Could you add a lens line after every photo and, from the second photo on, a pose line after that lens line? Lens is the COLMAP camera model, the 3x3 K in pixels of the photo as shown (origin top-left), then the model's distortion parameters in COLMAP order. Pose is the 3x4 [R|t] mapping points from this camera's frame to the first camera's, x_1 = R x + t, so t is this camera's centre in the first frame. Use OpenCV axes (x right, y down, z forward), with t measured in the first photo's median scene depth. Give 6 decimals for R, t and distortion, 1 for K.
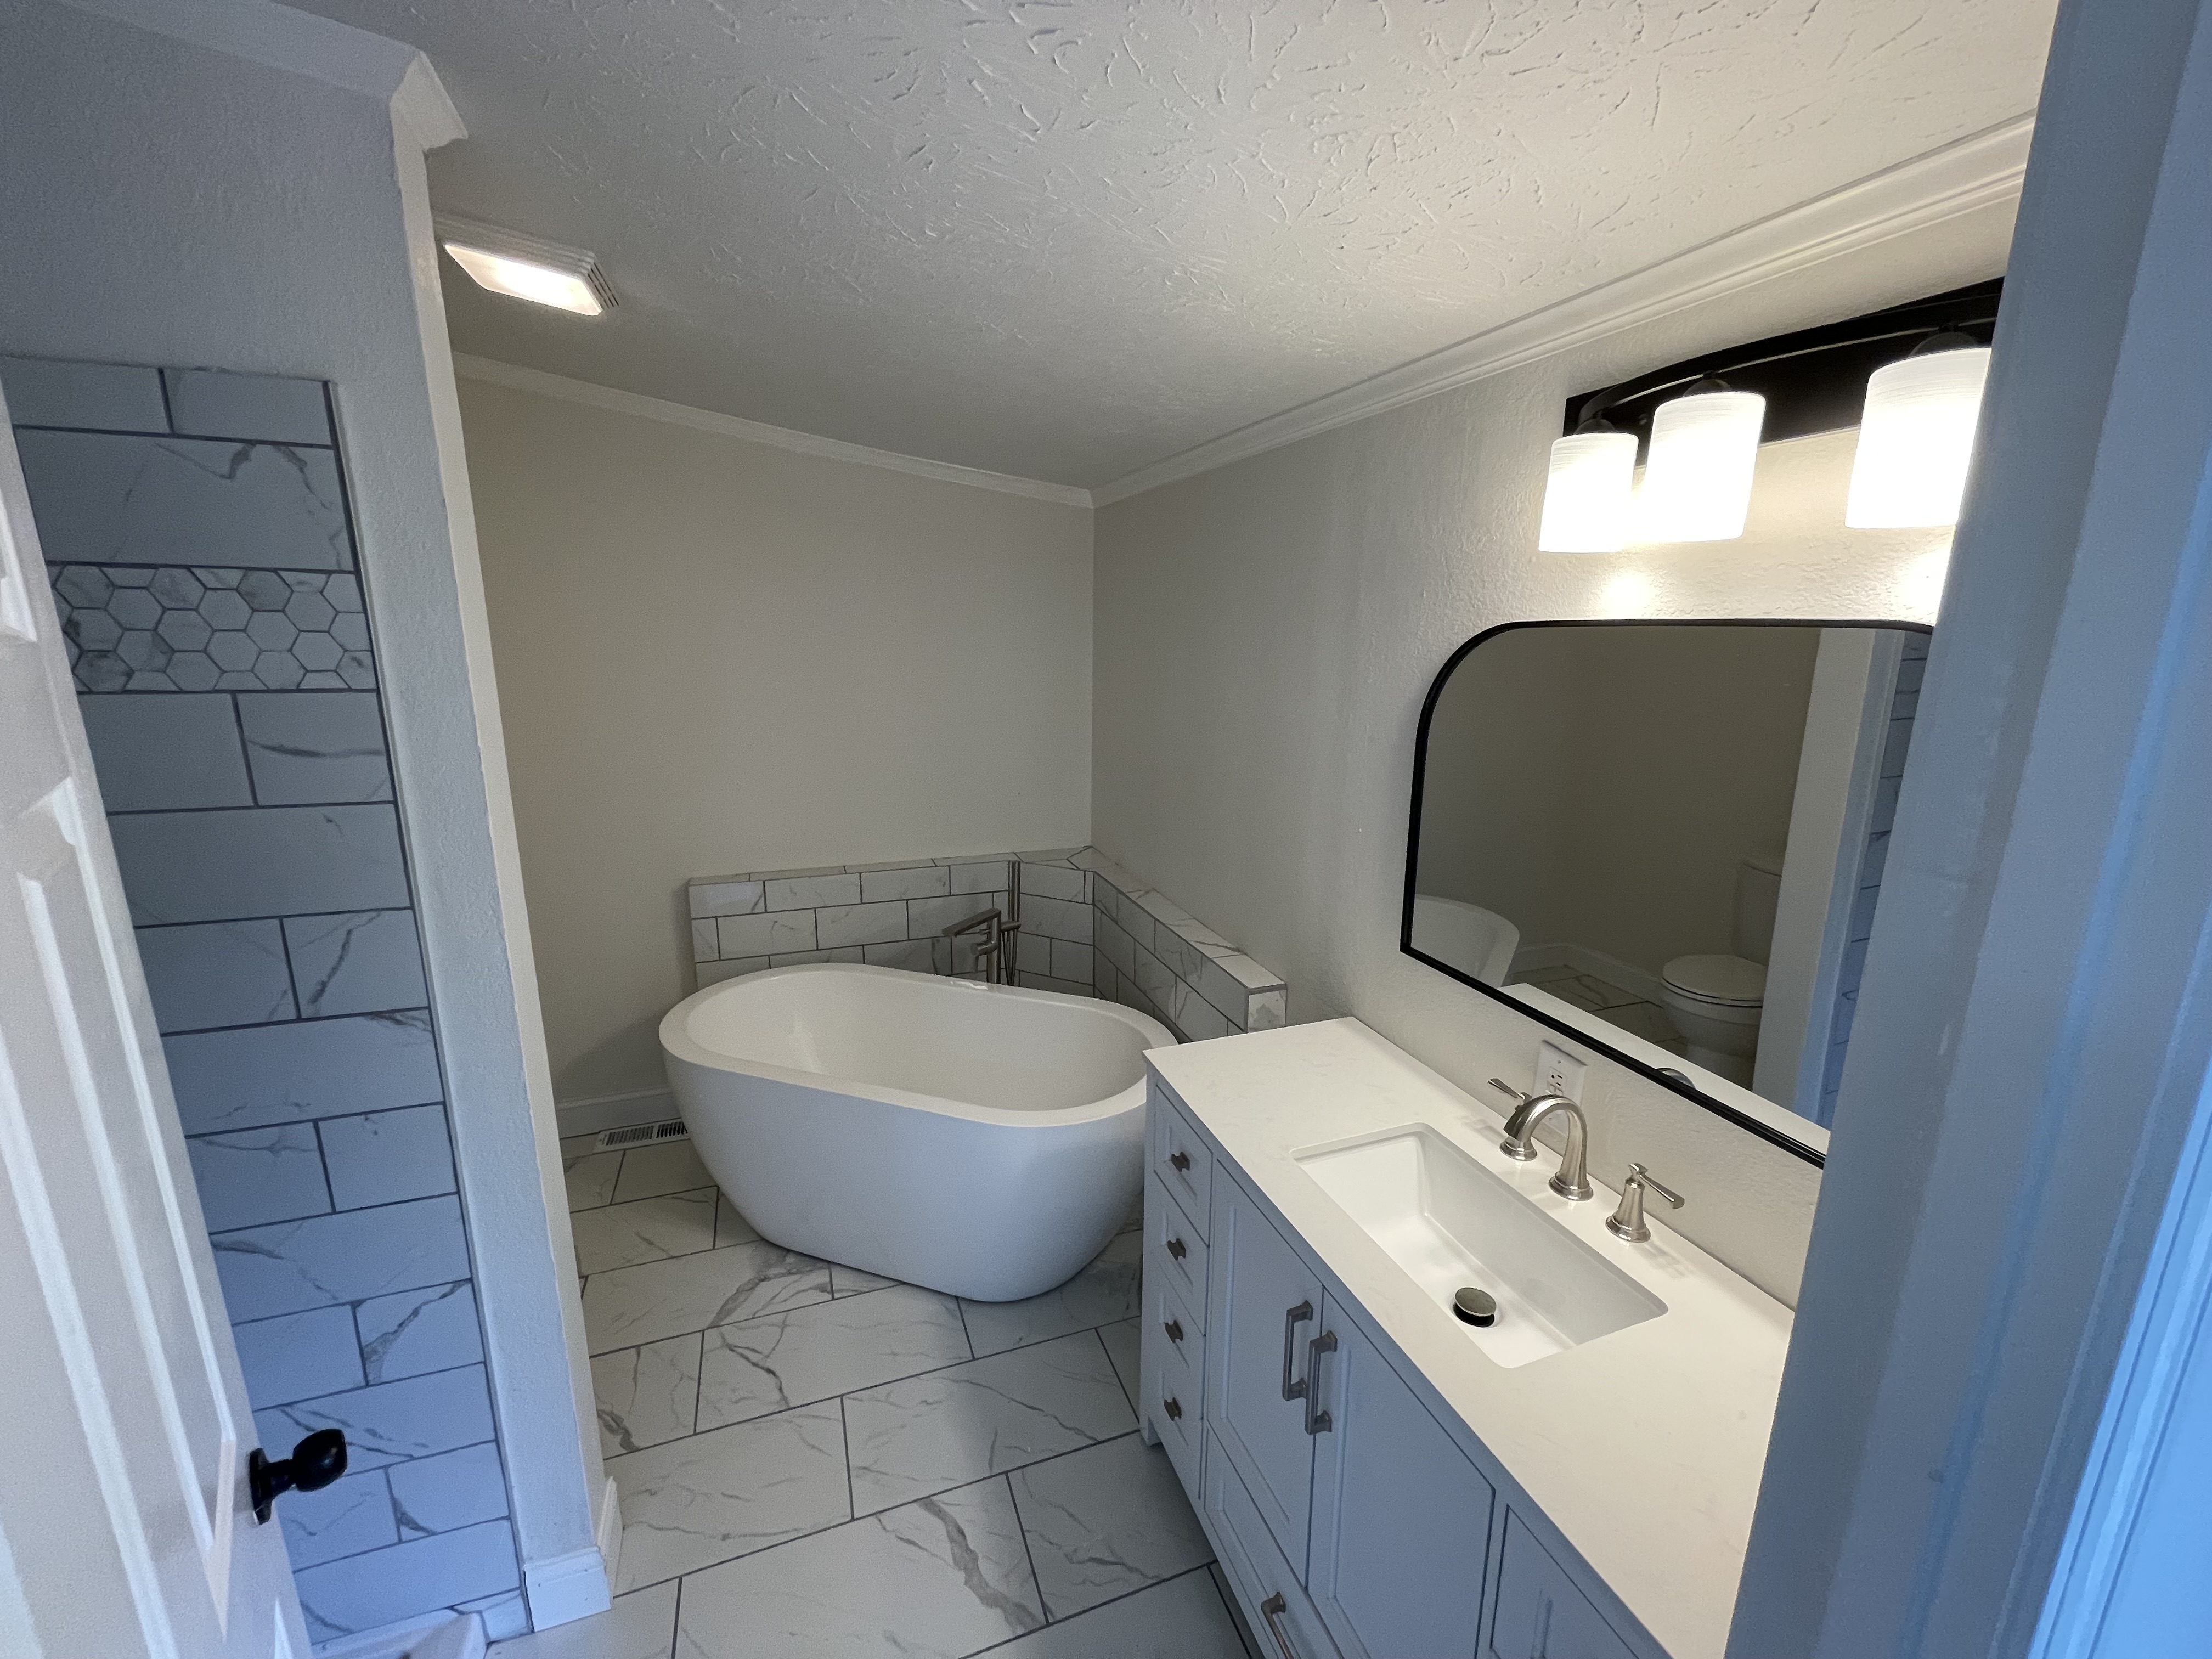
lens RADIAL K [[889.7, 0, 1115.0], [0, 889.7, 829.9], [0, 0, 1]] dist [0.003067, -0.000184]
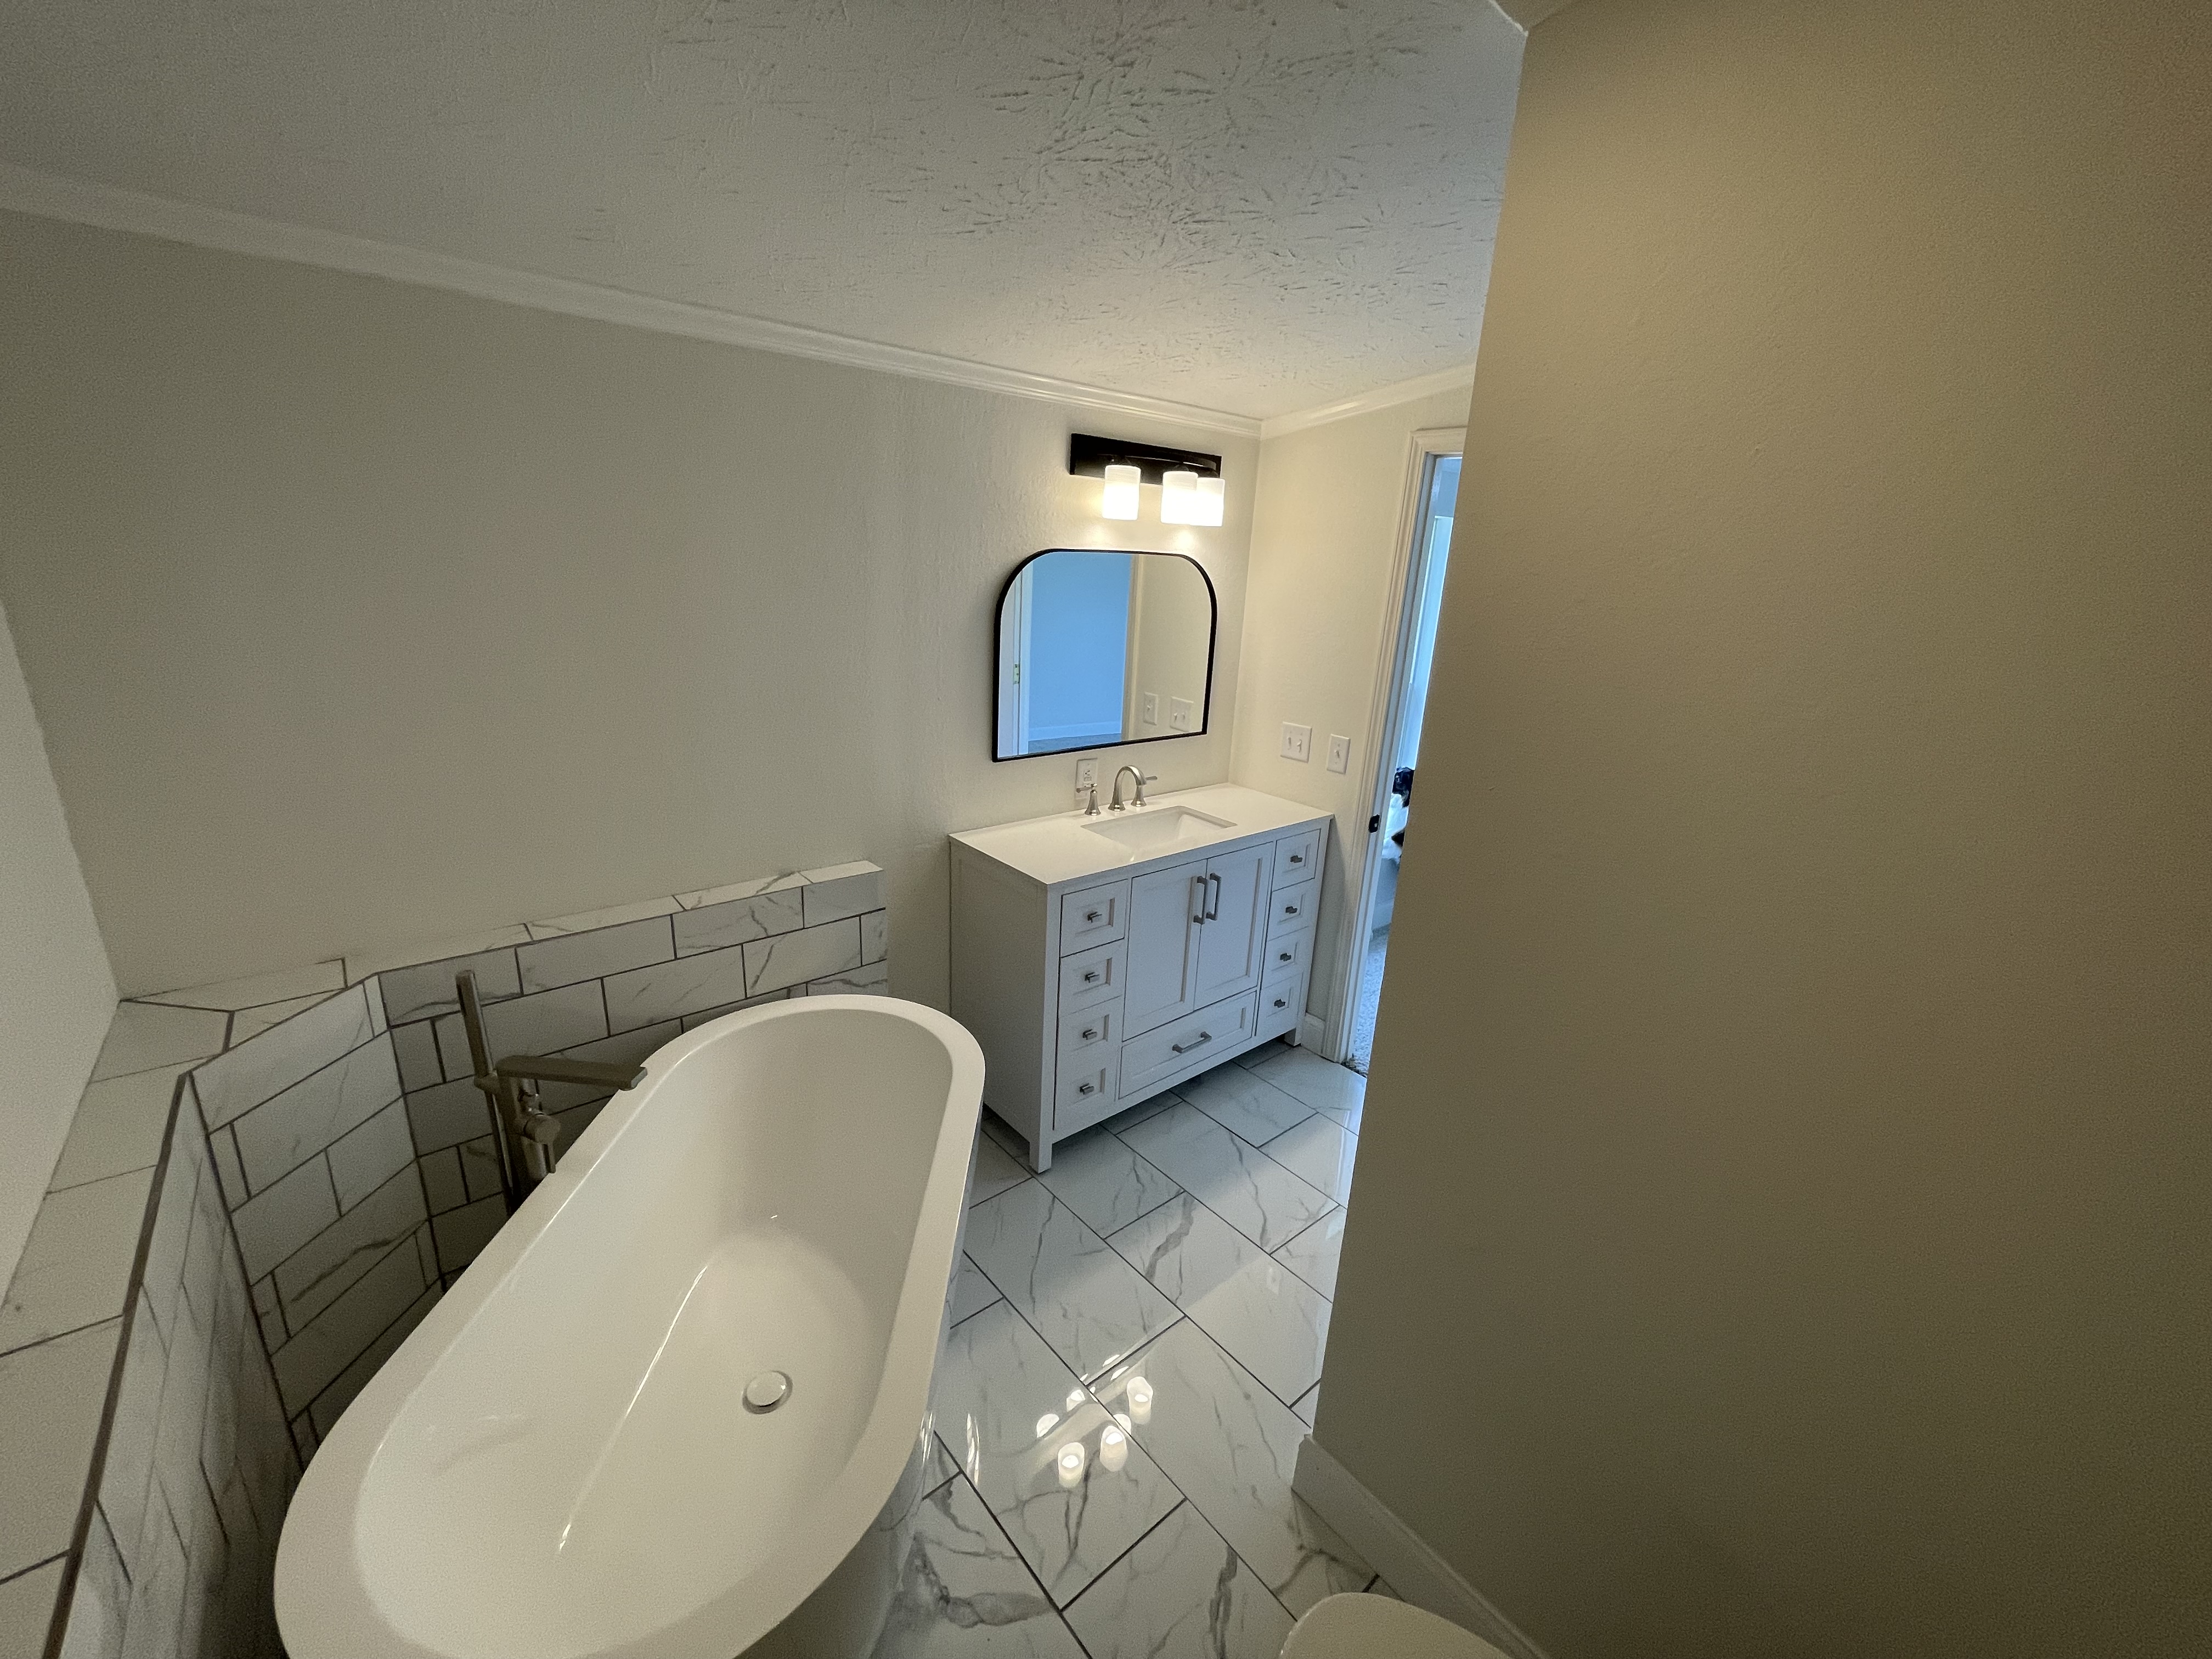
lens RADIAL K [[889.7, 0, 1099.4], [0, 889.7, 834.4], [0, 0, 1]] dist [0.003067, -0.000184]
pose [[-0.337318, -0.299510, 0.892474, -1.773456], [0.164182, 0.914792, 0.369053, -0.444090], [-0.926963, 0.271016, -0.259402, 1.945929]]
